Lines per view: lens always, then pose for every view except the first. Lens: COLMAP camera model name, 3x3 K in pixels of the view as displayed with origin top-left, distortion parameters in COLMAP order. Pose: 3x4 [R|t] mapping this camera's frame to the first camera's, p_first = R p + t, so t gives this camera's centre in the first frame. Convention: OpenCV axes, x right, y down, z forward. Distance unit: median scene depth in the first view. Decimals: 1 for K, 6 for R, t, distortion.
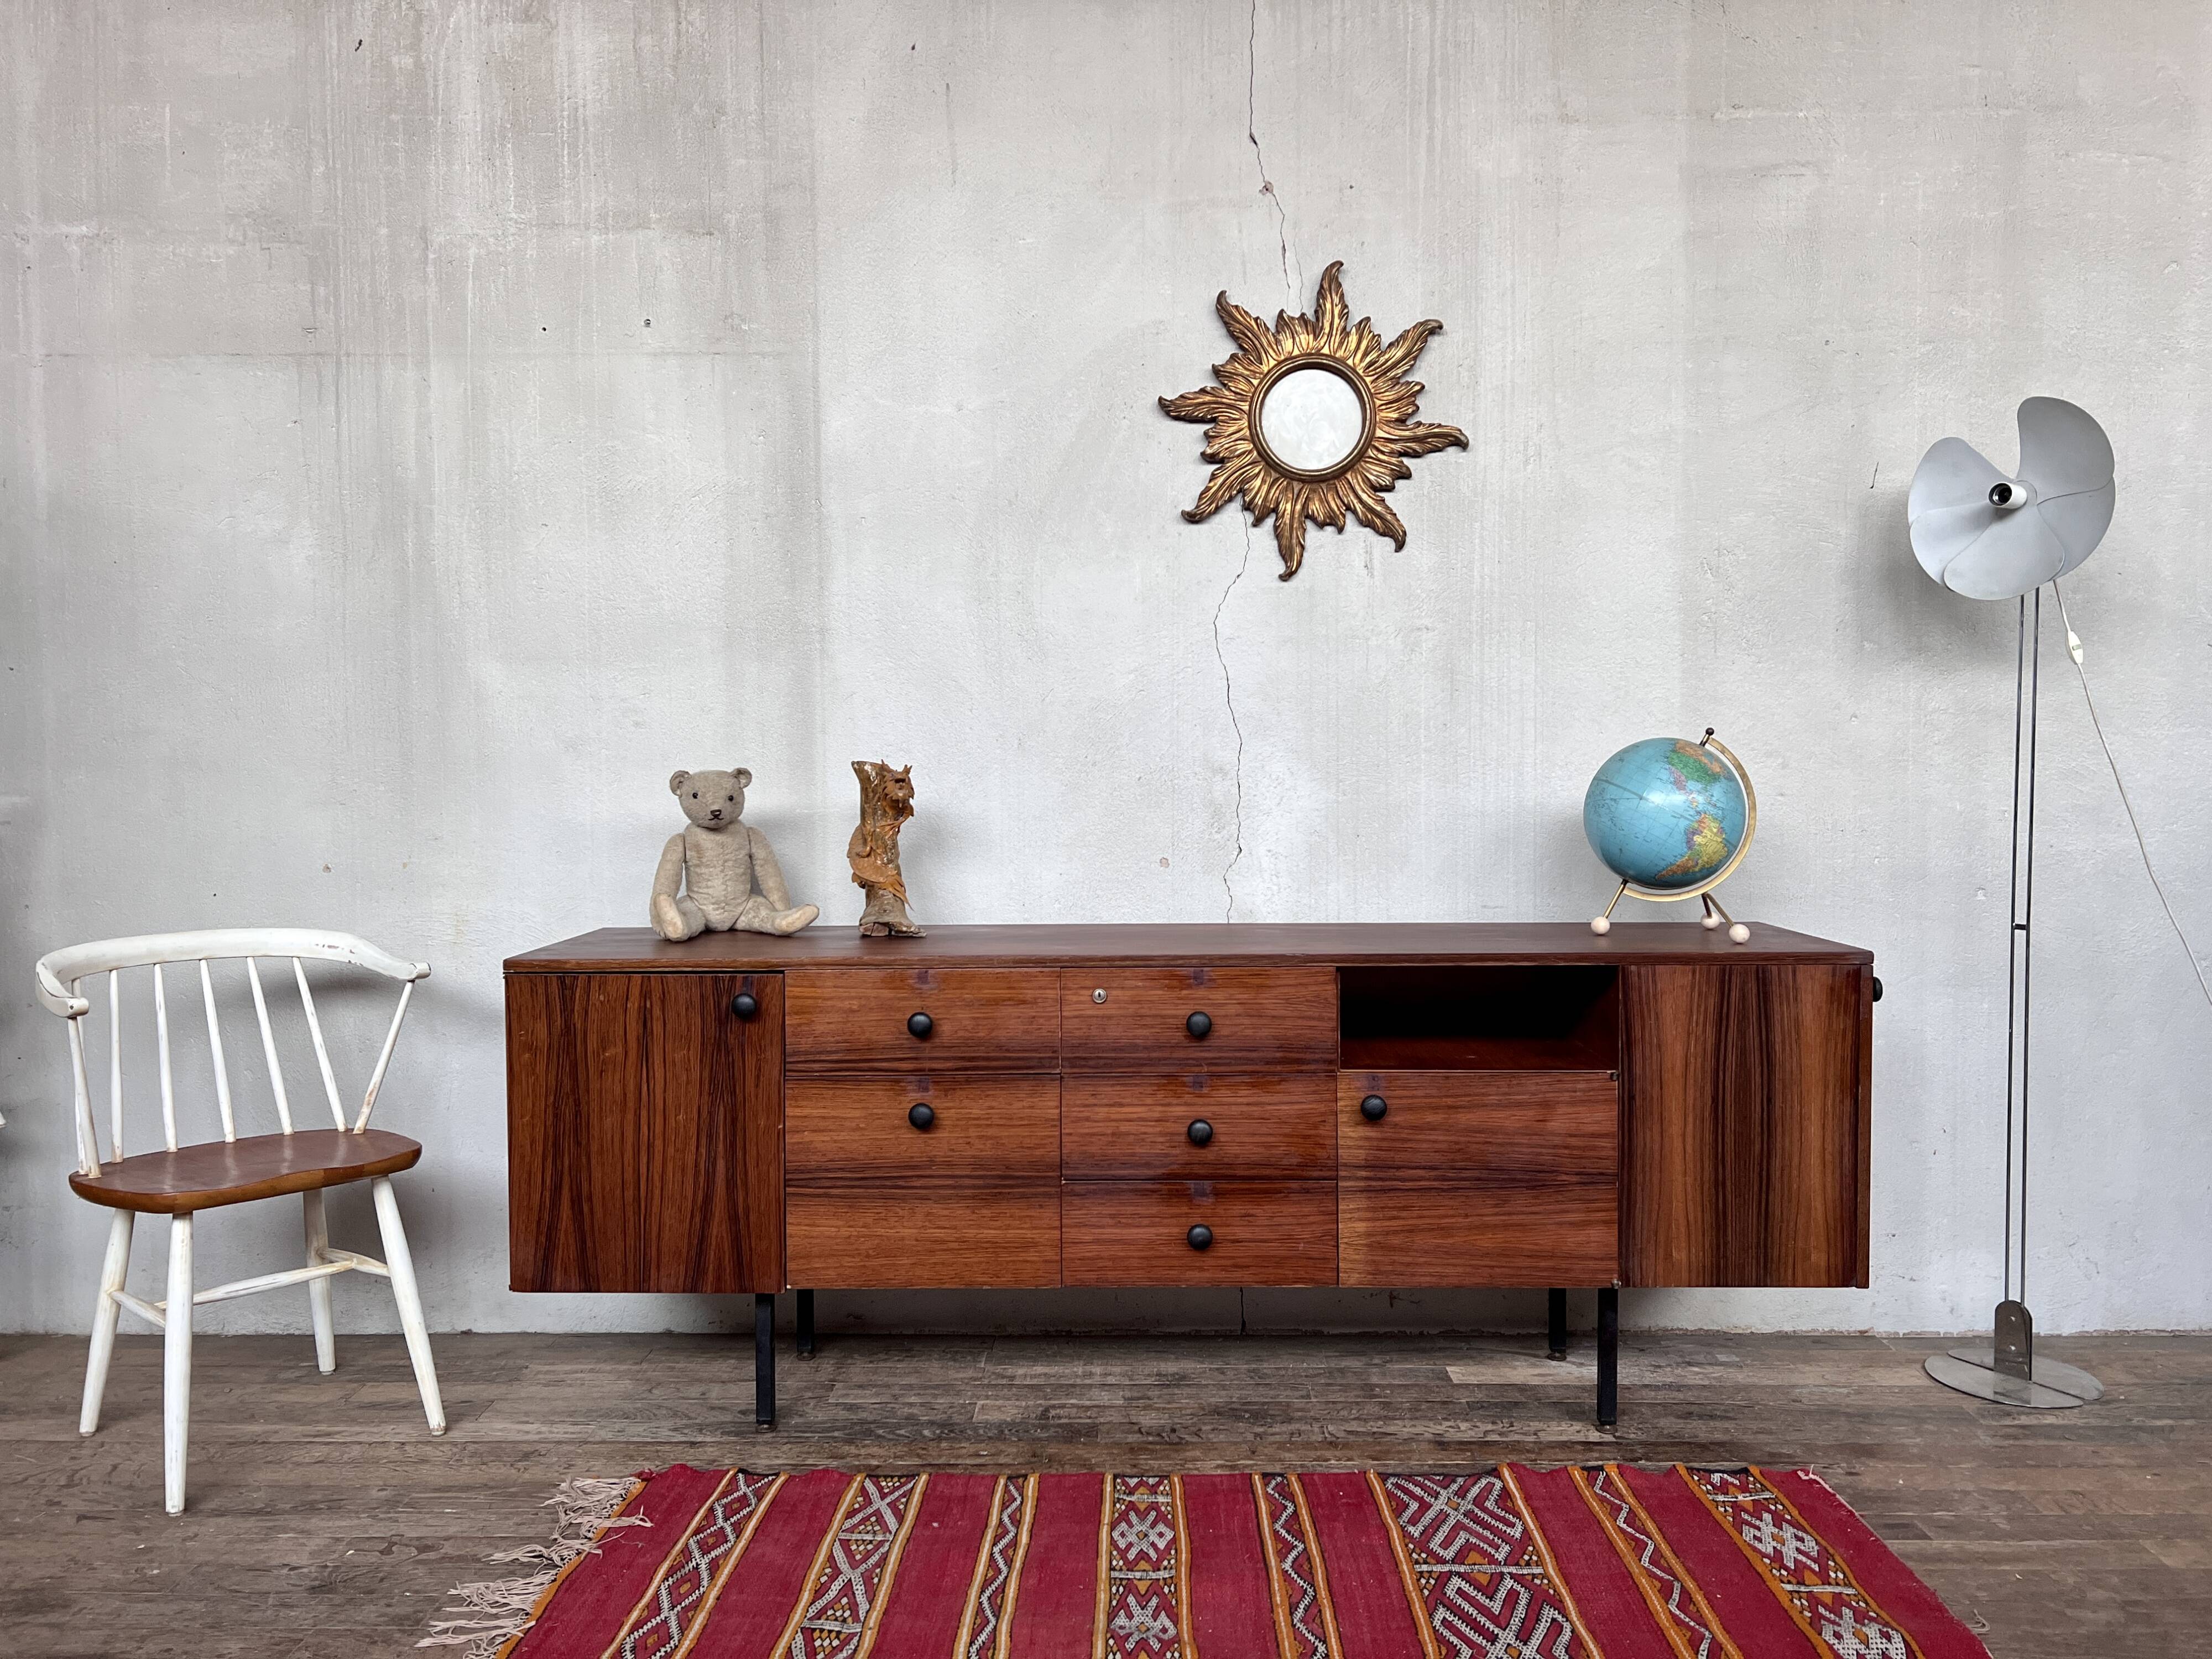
lens RADIAL K [[1657.5, 0, 1115.3], [0, 1657.5, 835.5], [0, 0, 1]] dist [0.051521, -0.058972]
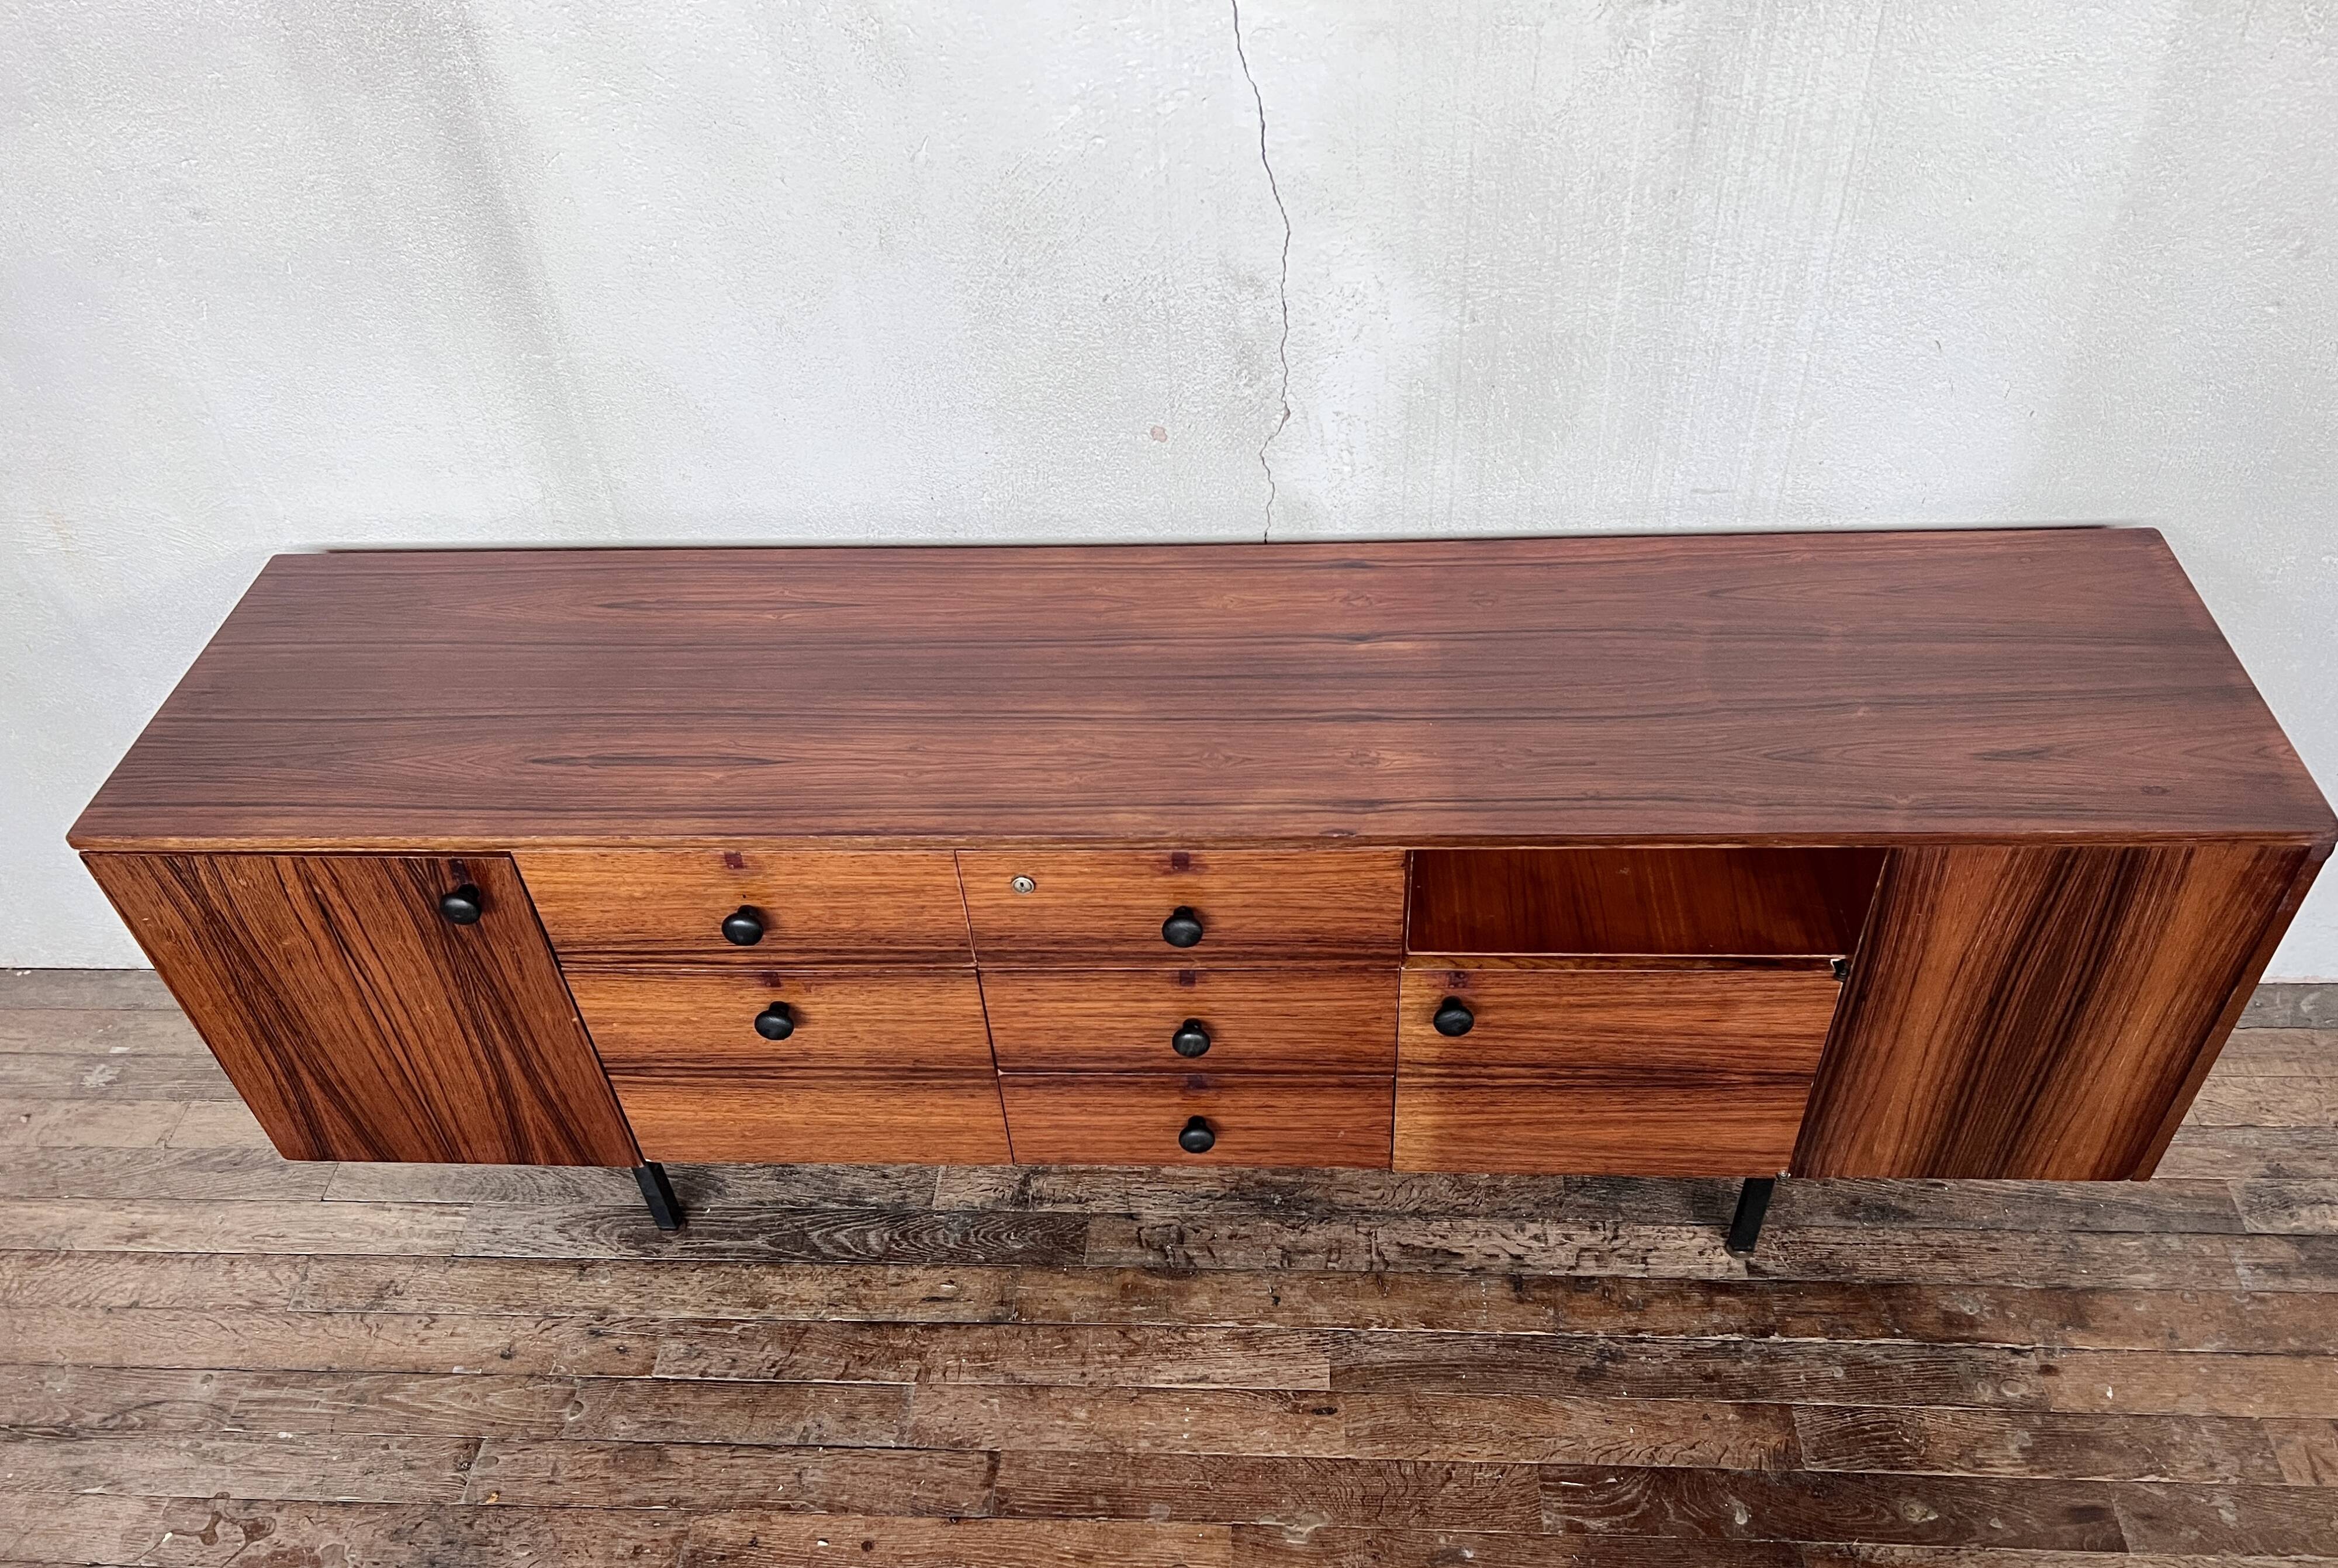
lens RADIAL K [[1752.9, 0, 1188.6], [0, 1752.9, 860.7], [0, 0, 1]] dist [0.046442, -0.050108]
pose [[0.998464, -0.007027, -0.054955, 0.085434], [0.041651, 0.749282, 0.660940, -0.327429], [0.036533, -0.662214, 0.748424, 0.496945]]
